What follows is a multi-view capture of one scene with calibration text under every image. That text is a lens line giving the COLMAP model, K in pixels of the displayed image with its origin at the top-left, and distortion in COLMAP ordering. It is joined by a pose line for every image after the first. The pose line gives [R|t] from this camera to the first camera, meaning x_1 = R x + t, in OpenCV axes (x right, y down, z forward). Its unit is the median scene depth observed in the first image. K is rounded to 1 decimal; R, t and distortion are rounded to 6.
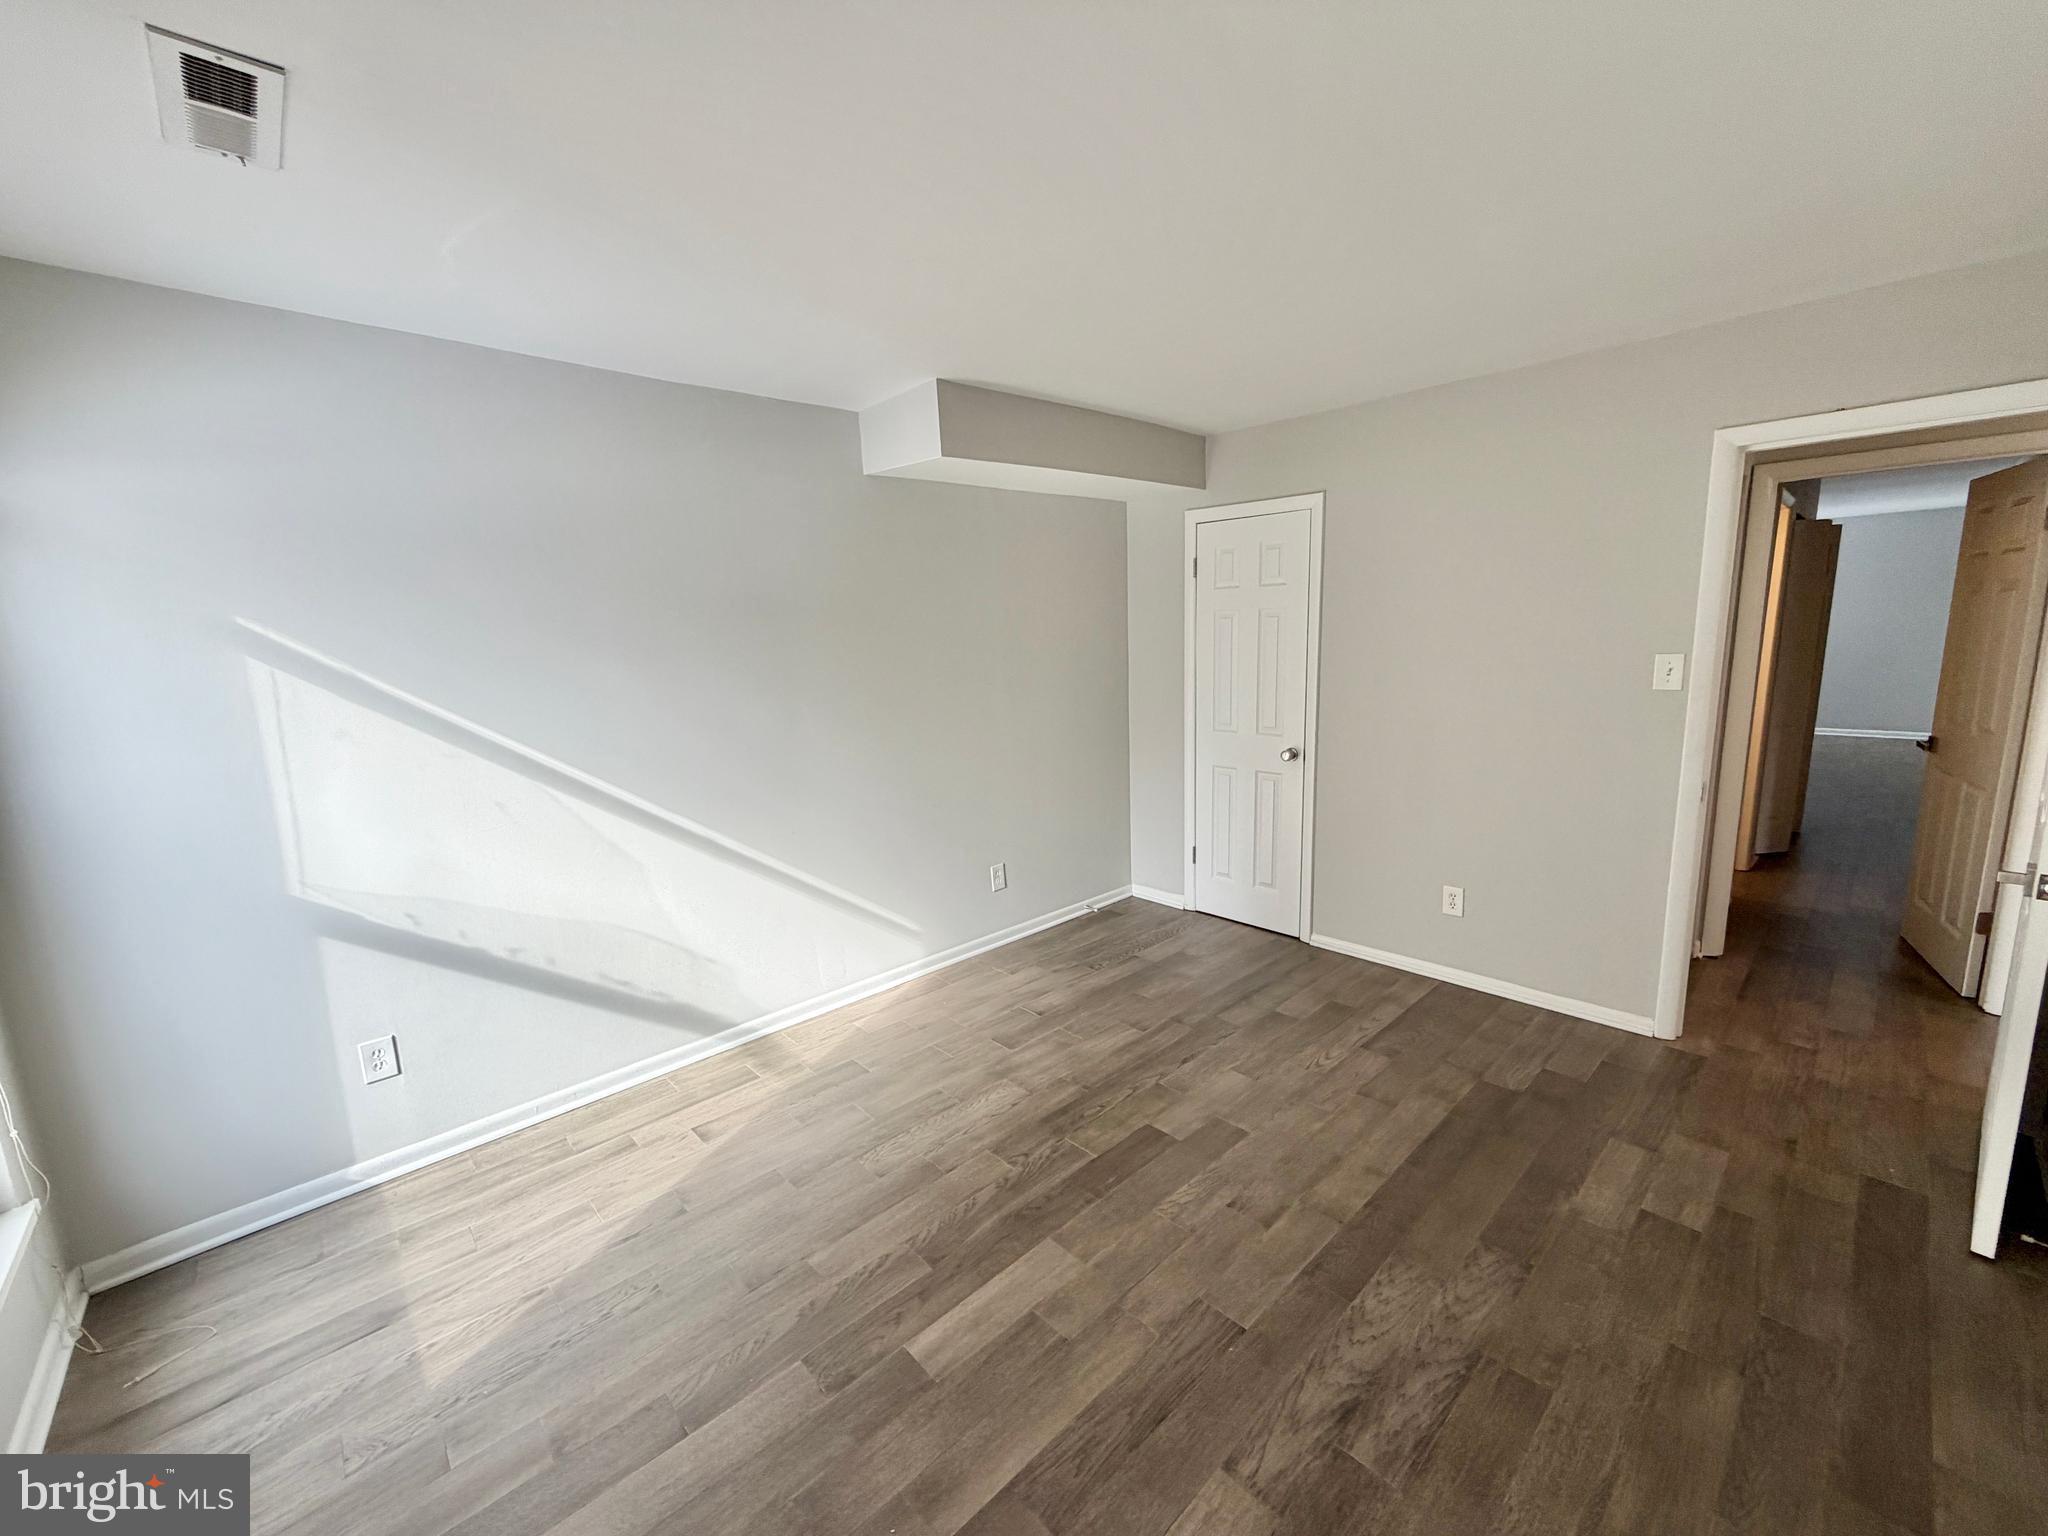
lens RADIAL K [[814.5, 0, 1016.9], [0, 814.5, 769.9], [0, 0, 1]] dist [-0.000565, -0.000275]
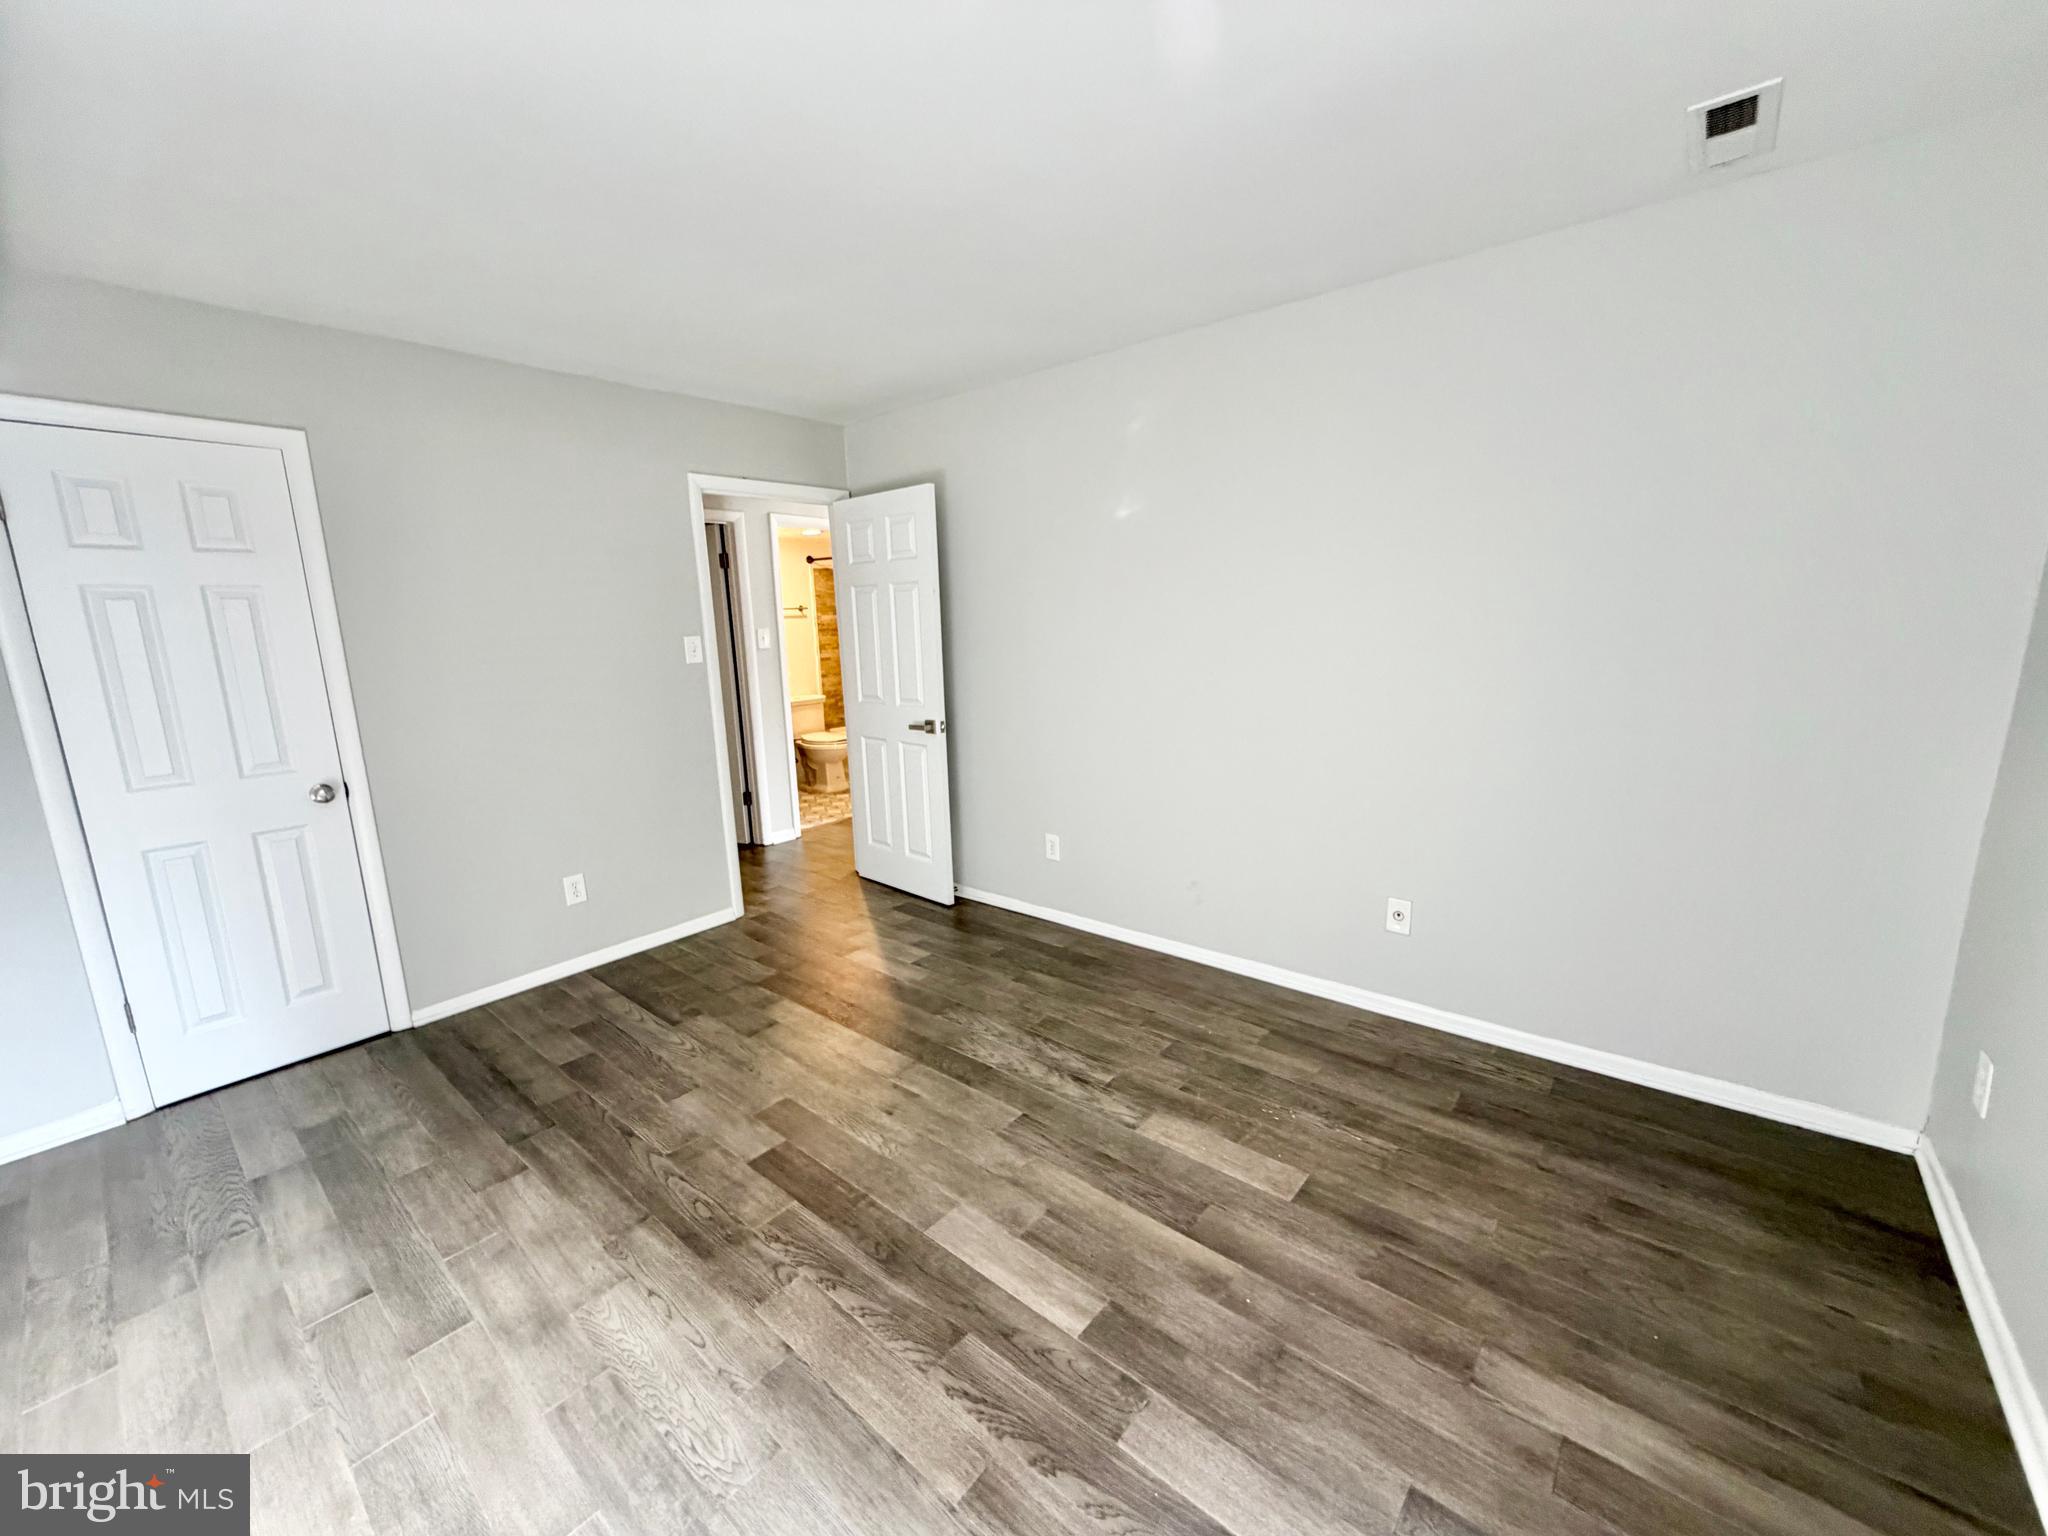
lens RADIAL K [[814.5, 0, 1016.9], [0, 814.5, 769.9], [0, 0, 1]] dist [-0.000565, -0.000275]
pose [[-0.119830, -0.150818, 0.981272, -0.828761], [0.202924, 0.963806, 0.172914, -0.074274], [-0.971835, 0.219844, -0.084888, 0.886595]]
